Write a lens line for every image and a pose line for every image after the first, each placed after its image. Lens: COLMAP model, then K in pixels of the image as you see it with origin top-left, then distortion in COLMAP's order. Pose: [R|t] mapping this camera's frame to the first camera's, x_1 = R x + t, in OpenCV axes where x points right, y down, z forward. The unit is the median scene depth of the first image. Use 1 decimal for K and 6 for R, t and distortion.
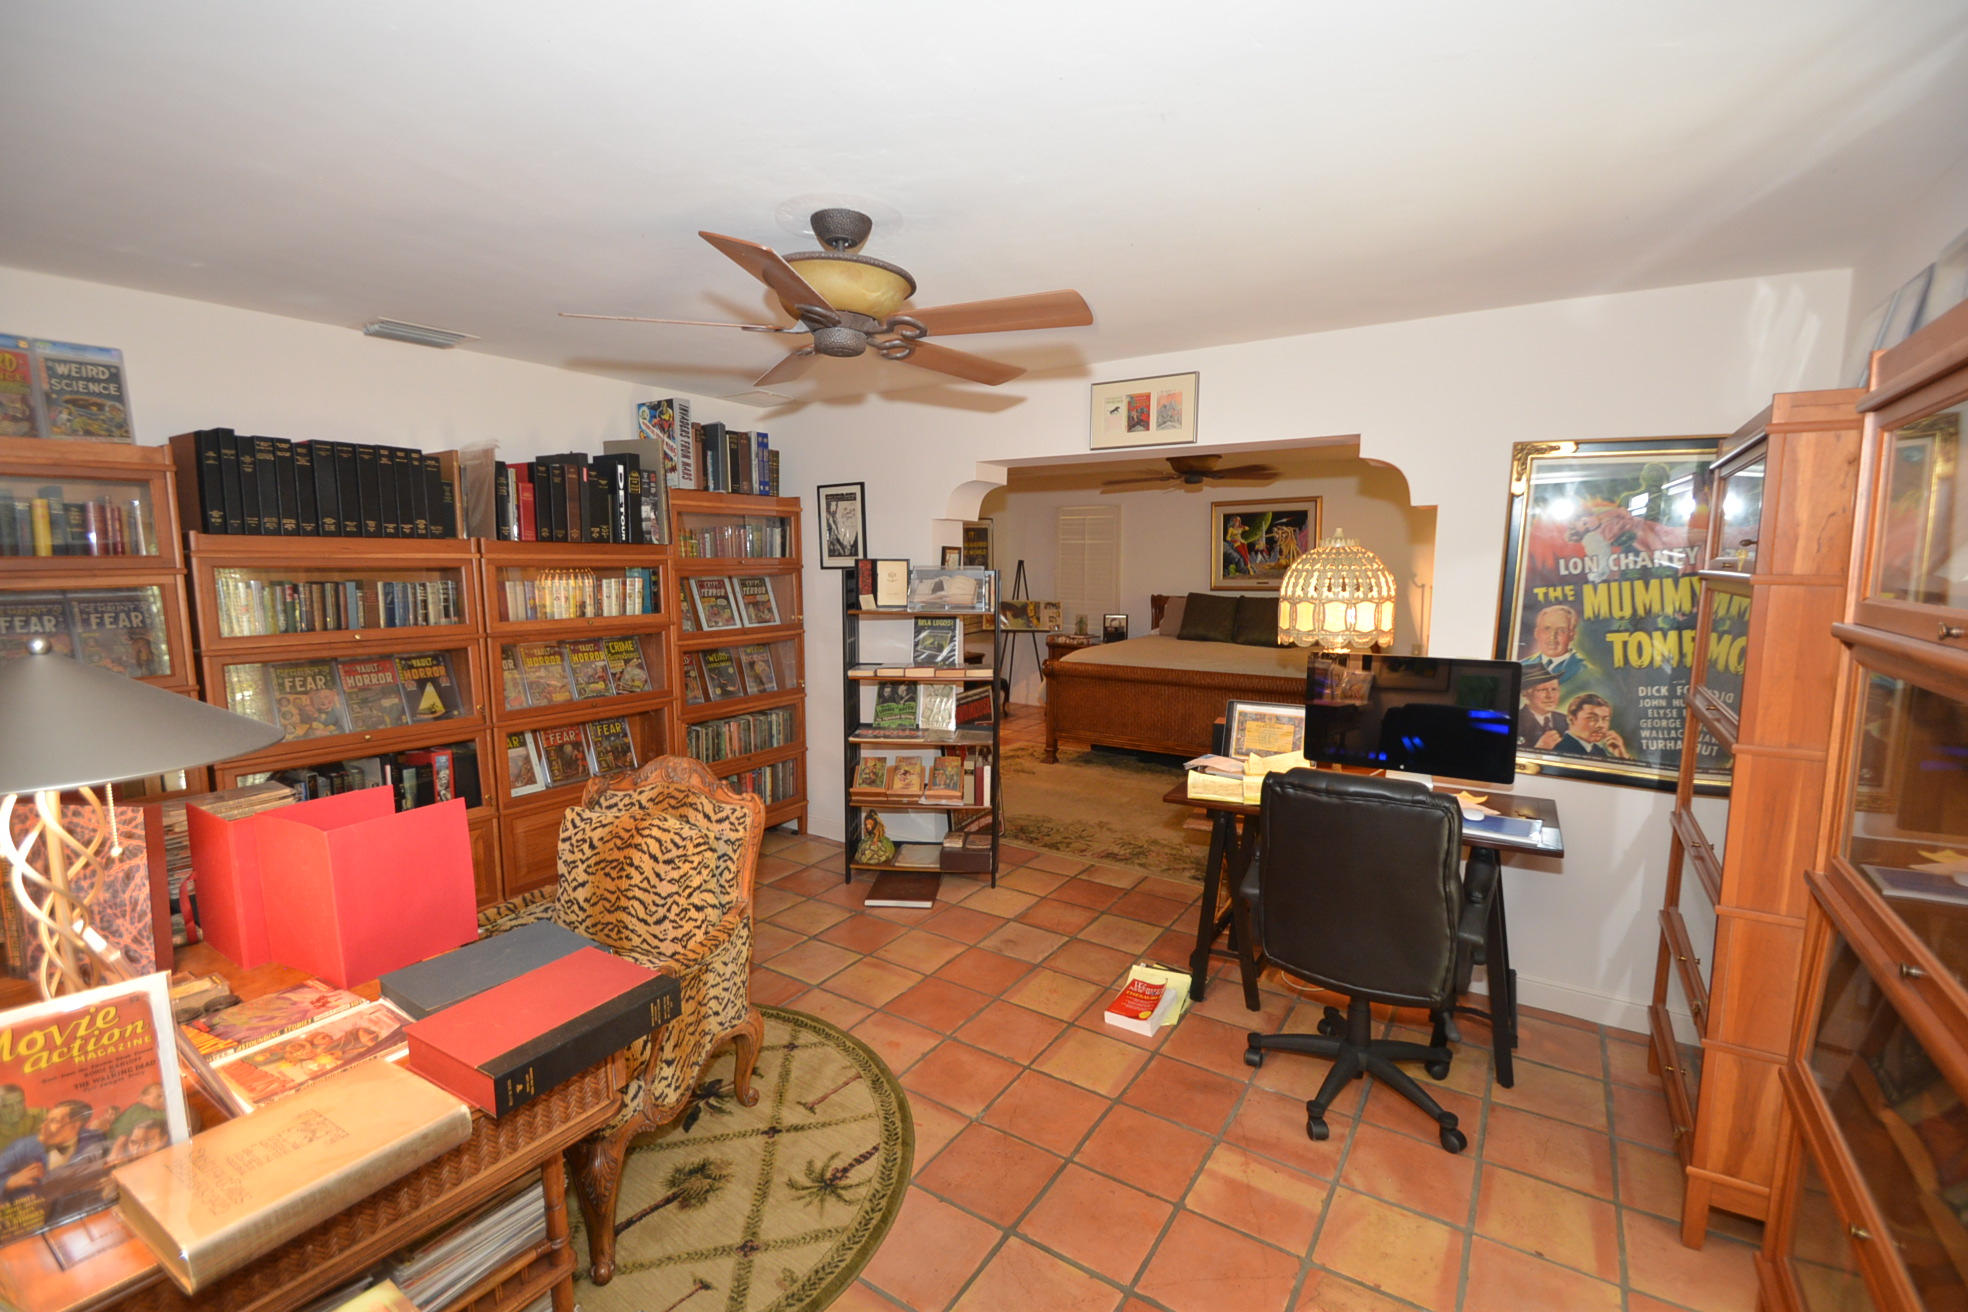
lens RADIAL K [[876.1, 0, 982.9], [0, 876.1, 659.8], [0, 0, 1]] dist [-0.001699, -0.004392]
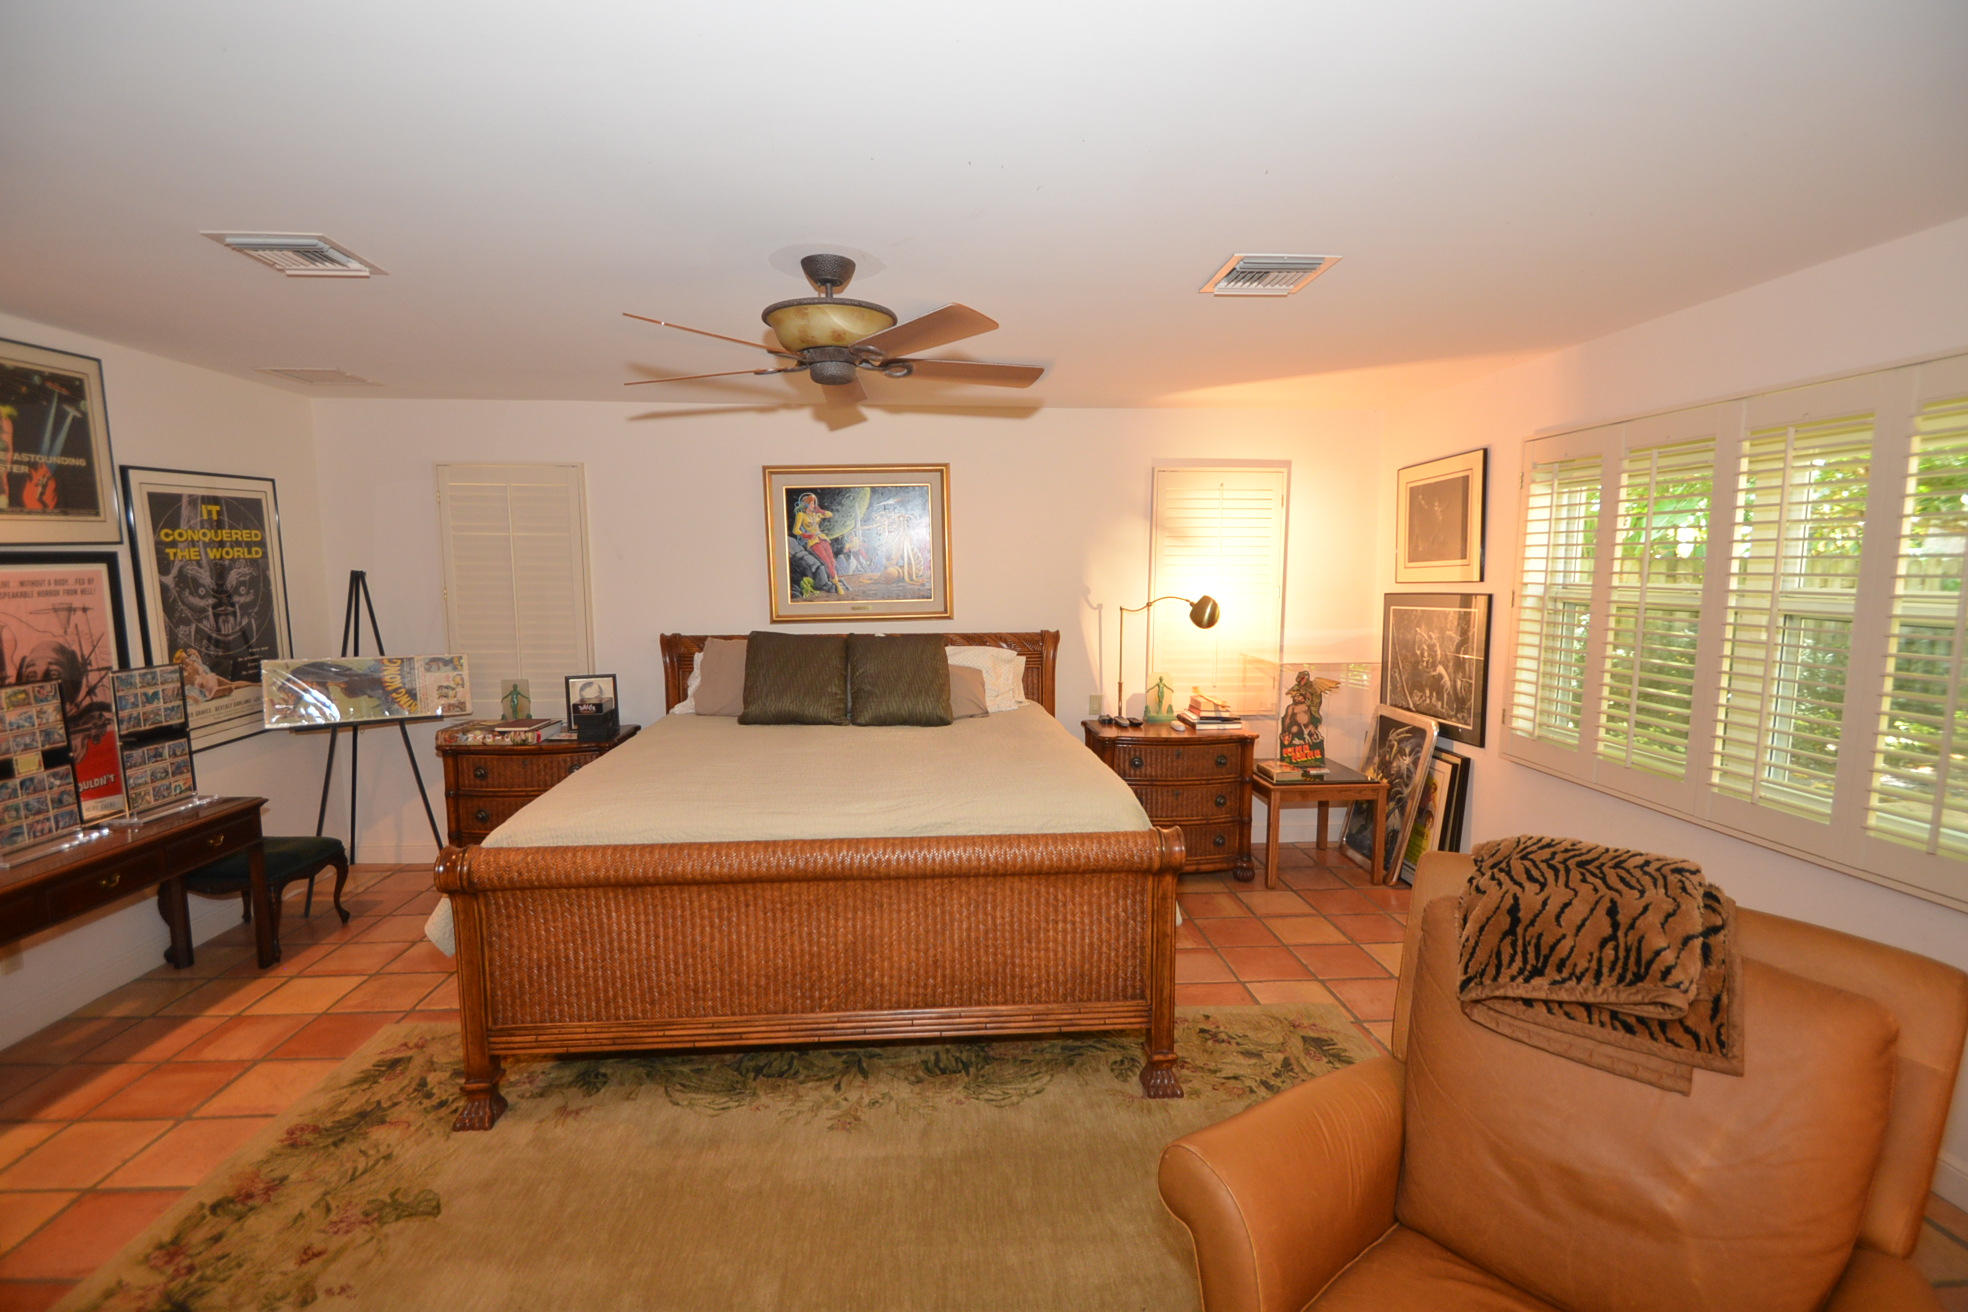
lens RADIAL K [[876.1, 0, 989.9], [0, 876.1, 666.9], [0, 0, 1]] dist [-0.001699, -0.004392]
pose [[0.798232, -0.066103, 0.598713, 0.033048], [0.075378, 0.997109, 0.009592, -0.046532], [-0.597616, 0.037473, 0.800907, 0.472410]]
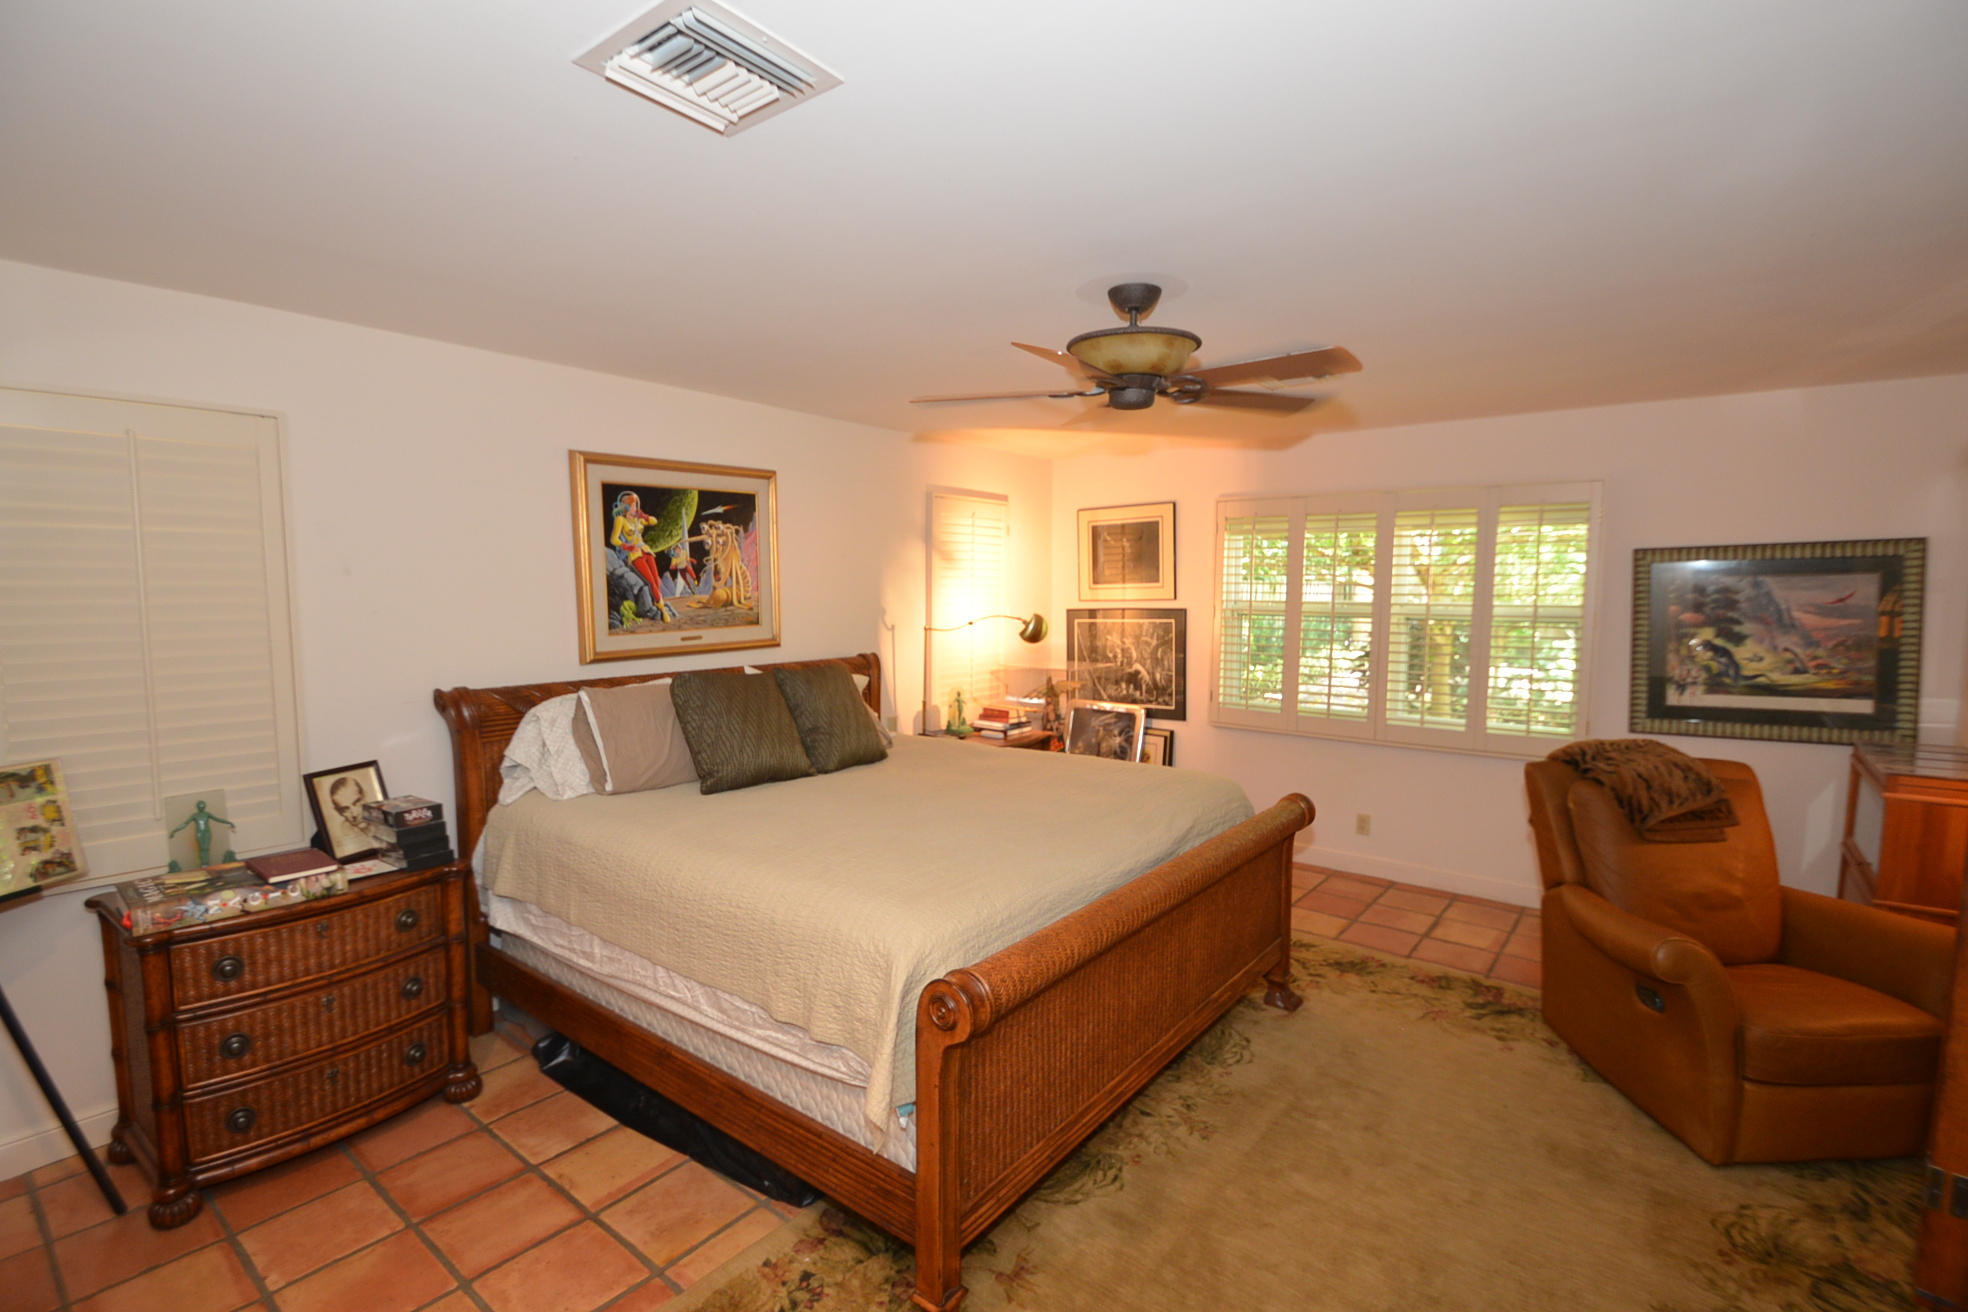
lens RADIAL K [[876.1, 0, 1026.4], [0, 876.1, 673.6], [0, 0, 1]] dist [-0.001699, -0.004392]
pose [[0.095363, -0.094677, 0.990930, -0.136225], [0.124546, 0.988779, 0.082485, -0.084170], [-0.987620, 0.115551, 0.106085, 0.763141]]
